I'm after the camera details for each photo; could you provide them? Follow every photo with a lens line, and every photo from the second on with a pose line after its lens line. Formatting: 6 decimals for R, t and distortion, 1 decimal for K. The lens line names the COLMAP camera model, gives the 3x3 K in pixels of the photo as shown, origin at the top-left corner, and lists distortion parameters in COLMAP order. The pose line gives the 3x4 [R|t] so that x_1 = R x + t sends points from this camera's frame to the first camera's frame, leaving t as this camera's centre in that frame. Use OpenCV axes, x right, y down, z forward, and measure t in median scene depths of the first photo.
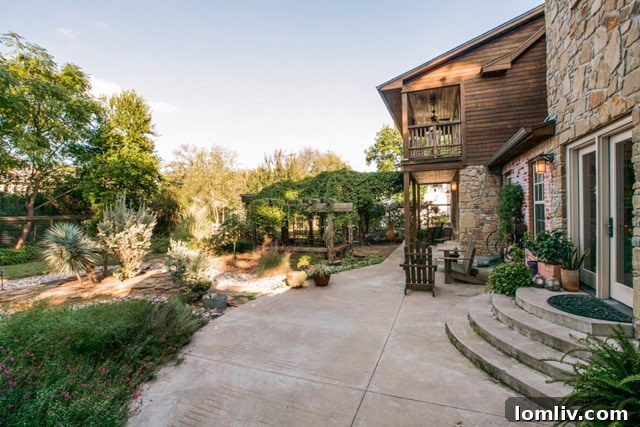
lens RADIAL K [[294.2, 0, 321.8], [0, 294.2, 211.8], [0, 0, 1]] dist [-0.012196, 0.000664]
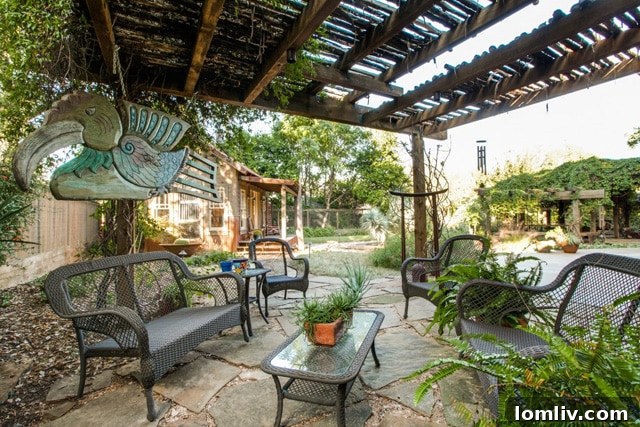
lens RADIAL K [[294.2, 0, 318.0], [0, 294.2, 214.5], [0, 0, 1]] dist [-0.012196, 0.000664]
pose [[0.782195, -0.001548, -0.623031, -0.043331], [-0.002374, 0.999982, -0.005465, 0.063803], [0.623029, 0.005754, 0.782178, -0.410745]]
